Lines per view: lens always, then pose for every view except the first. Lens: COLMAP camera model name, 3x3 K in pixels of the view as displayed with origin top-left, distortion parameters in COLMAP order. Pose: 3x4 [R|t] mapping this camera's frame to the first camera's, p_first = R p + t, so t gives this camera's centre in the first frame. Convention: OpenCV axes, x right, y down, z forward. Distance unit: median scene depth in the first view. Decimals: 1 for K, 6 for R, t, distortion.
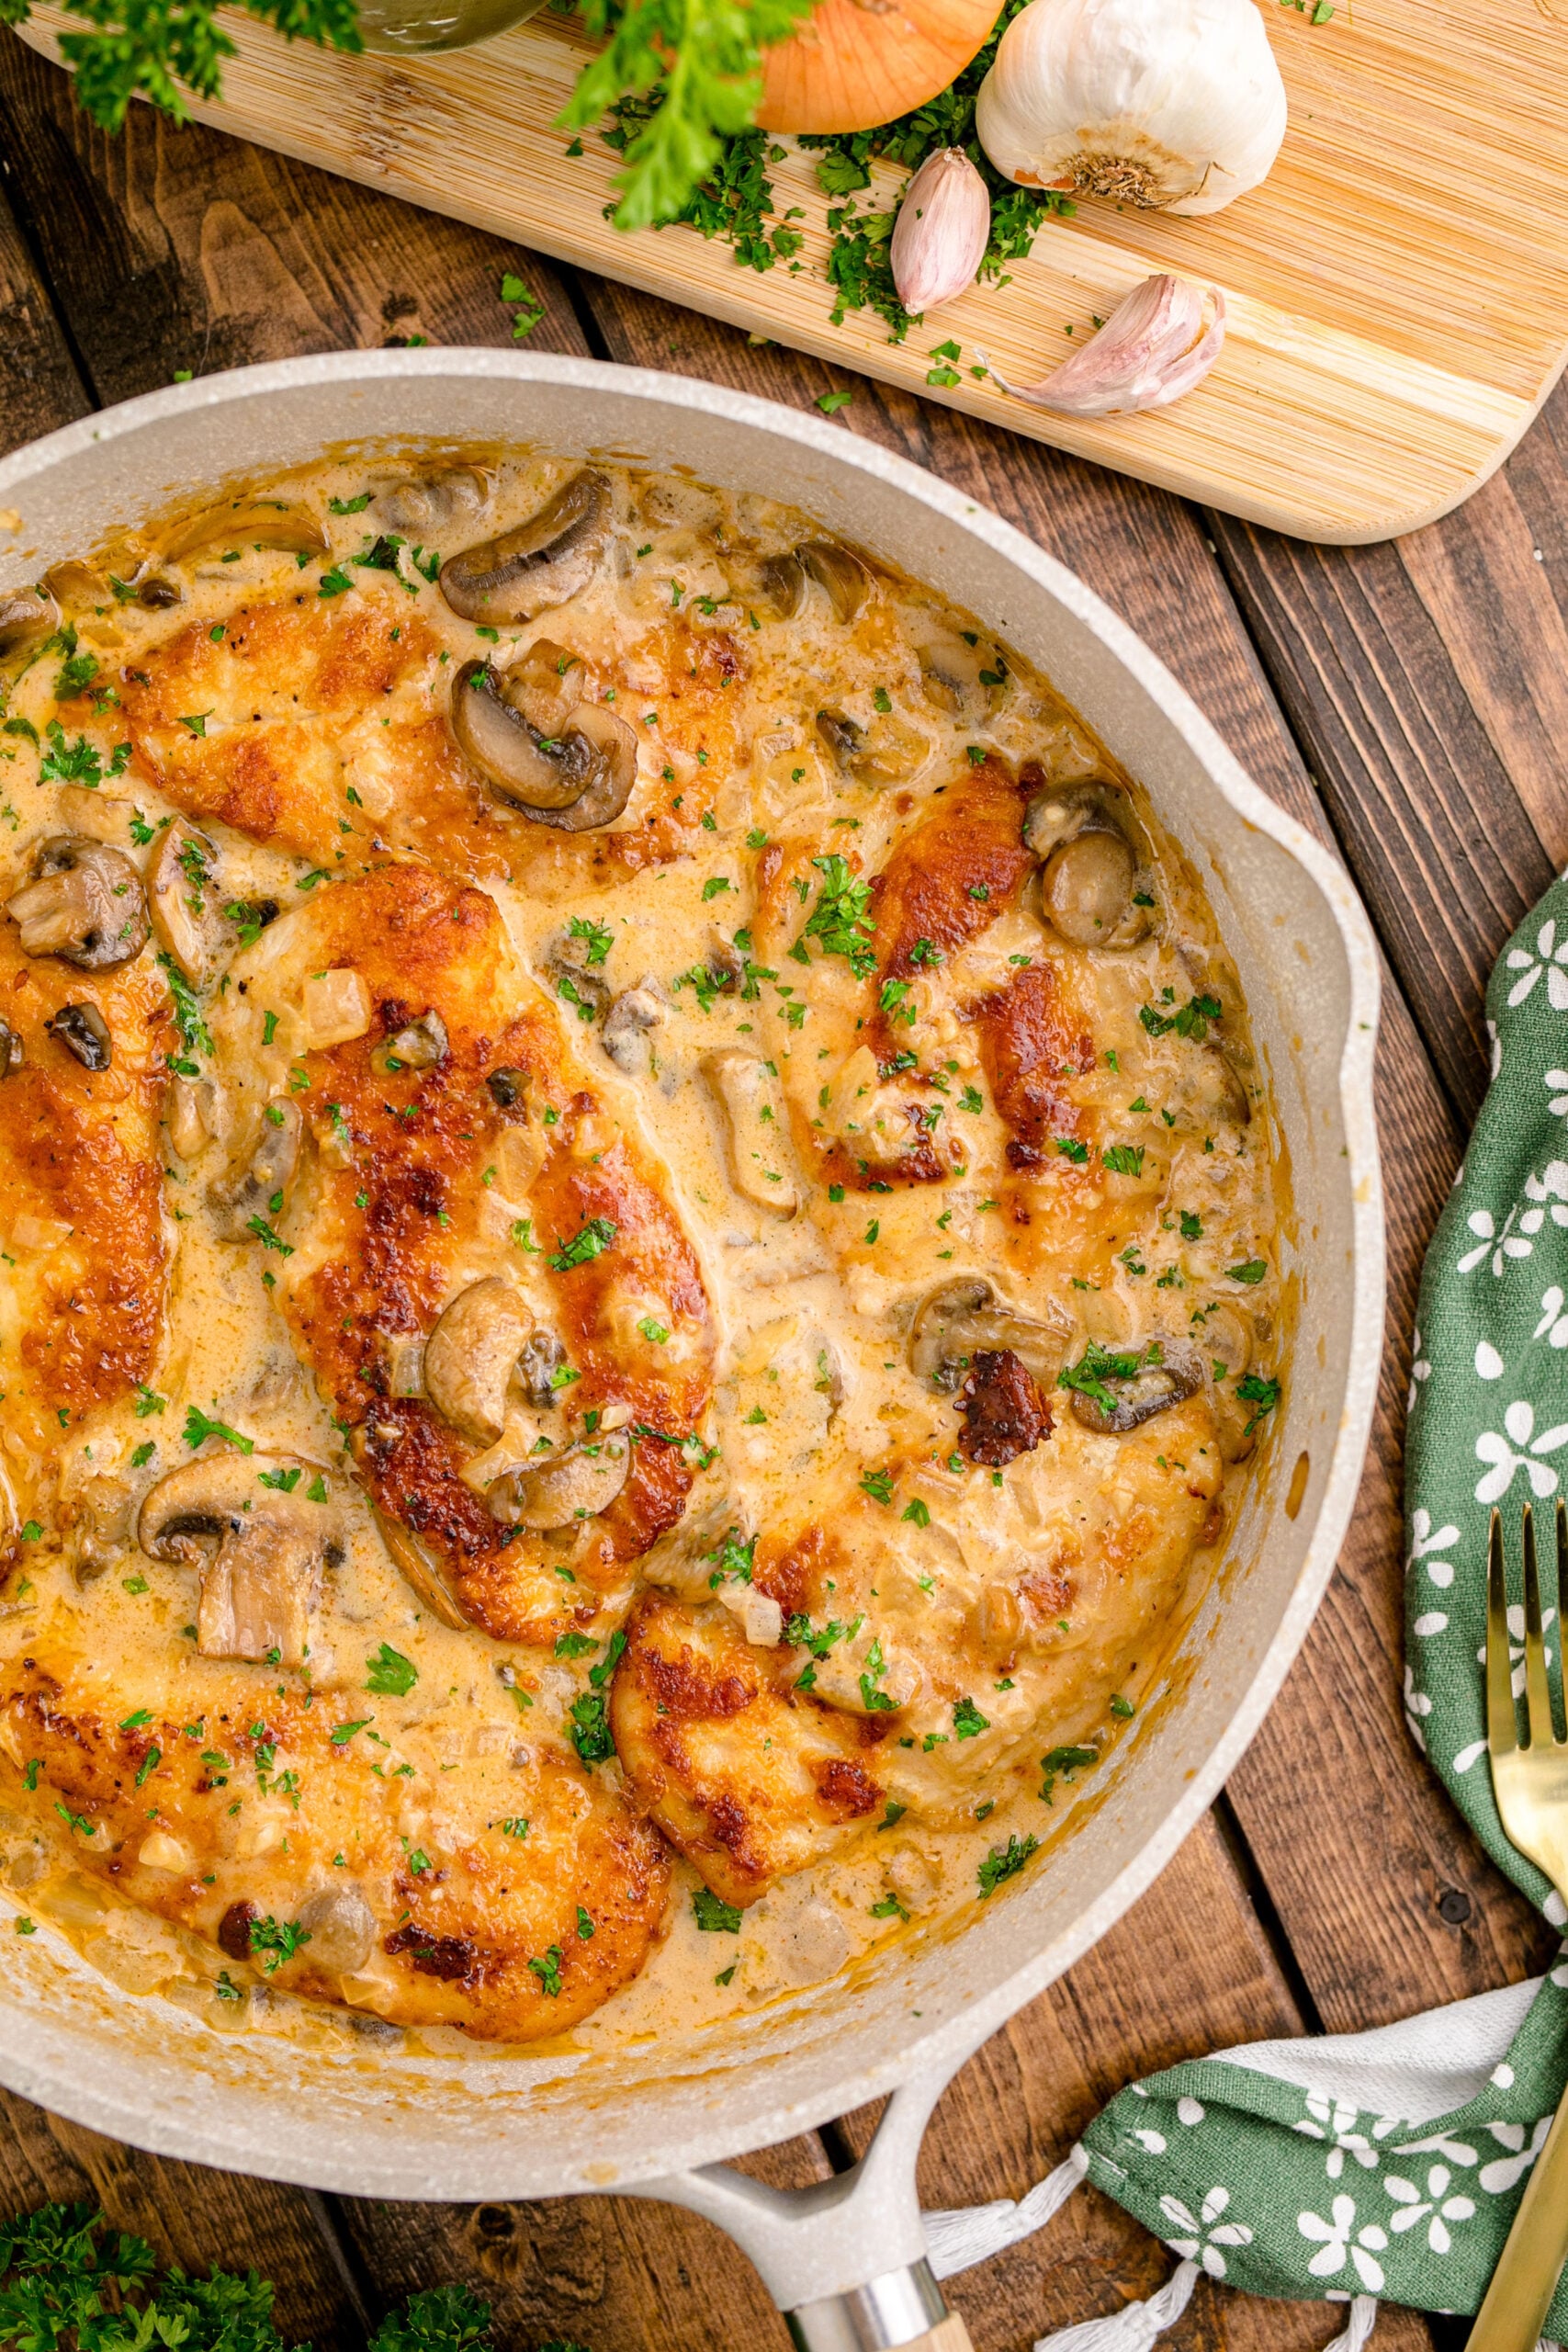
lens RADIAL K [[3245.6, 0, 784.0], [0, 3245.6, 1176.0], [0, 0, 1]] dist [-0.011158, 0.002750]
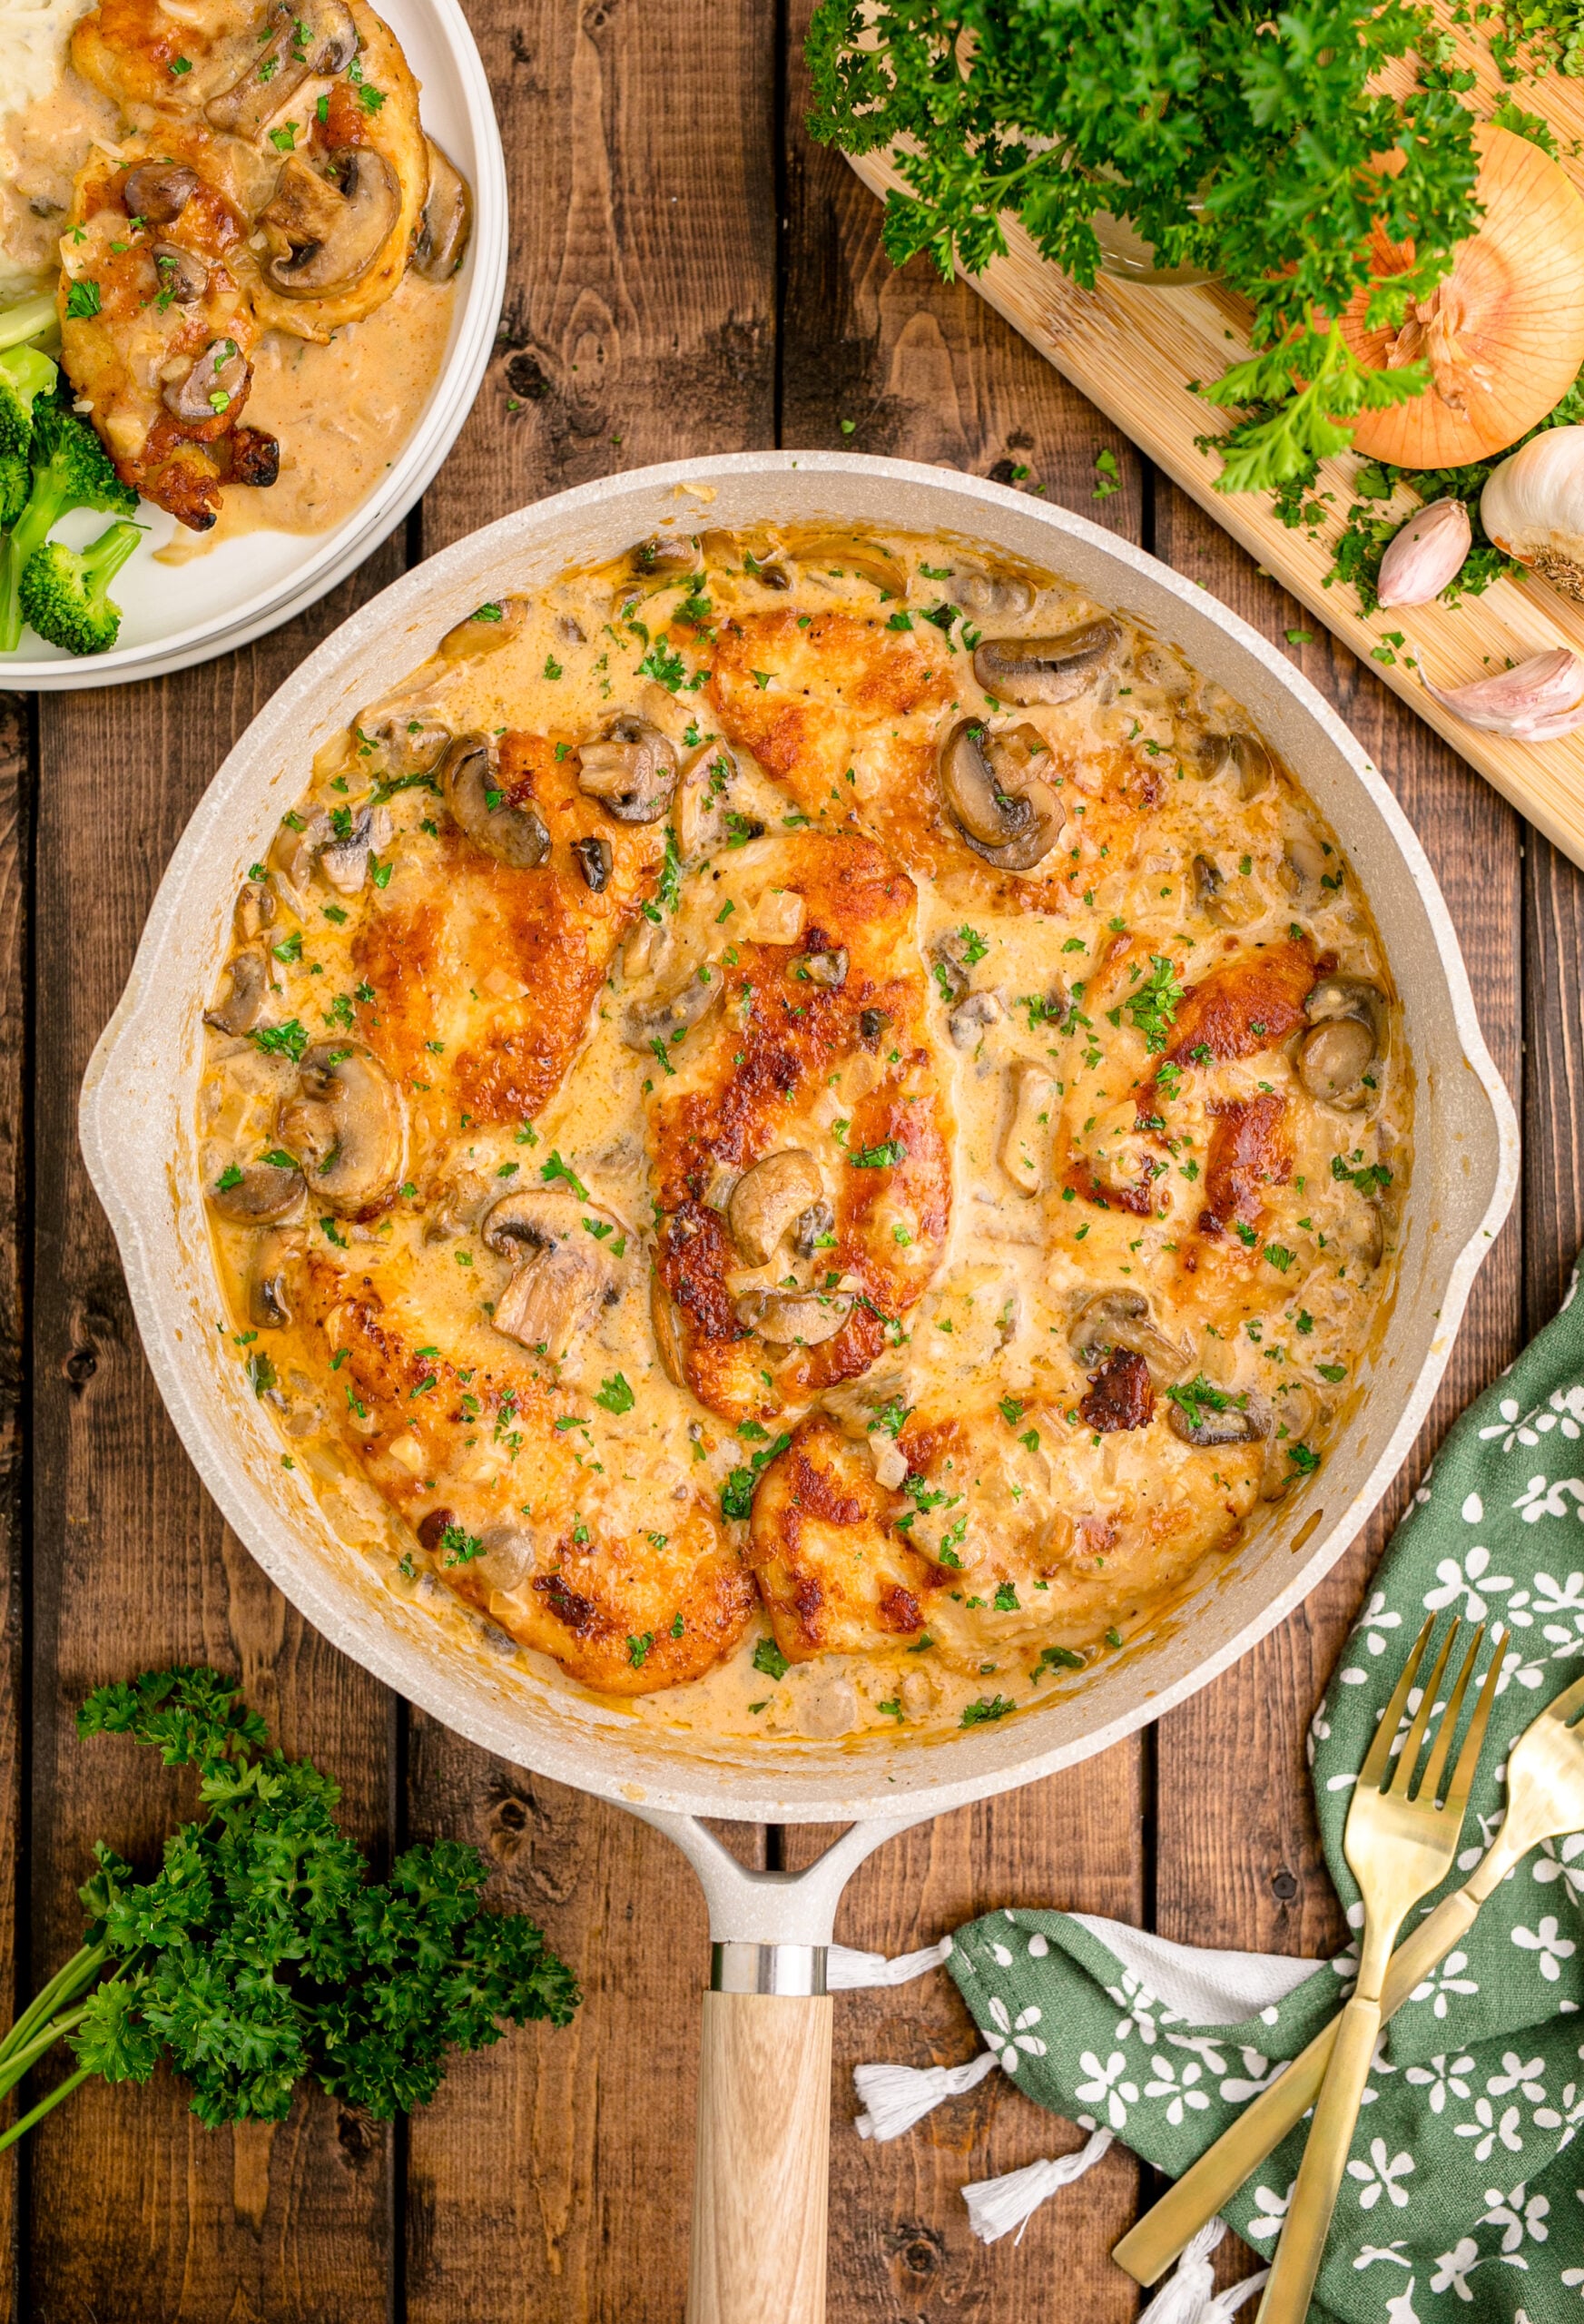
lens RADIAL K [[3220.9, 0, 837.8], [0, 3220.9, 1126.3], [0, 0, 1]] dist [0.004052, -0.026704]
pose [[0.919448, 0.392885, -0.016035, -0.059924], [-0.393019, 0.919510, -0.006163, 0.024773], [0.012323, 0.011969, 0.999852, -0.313448]]
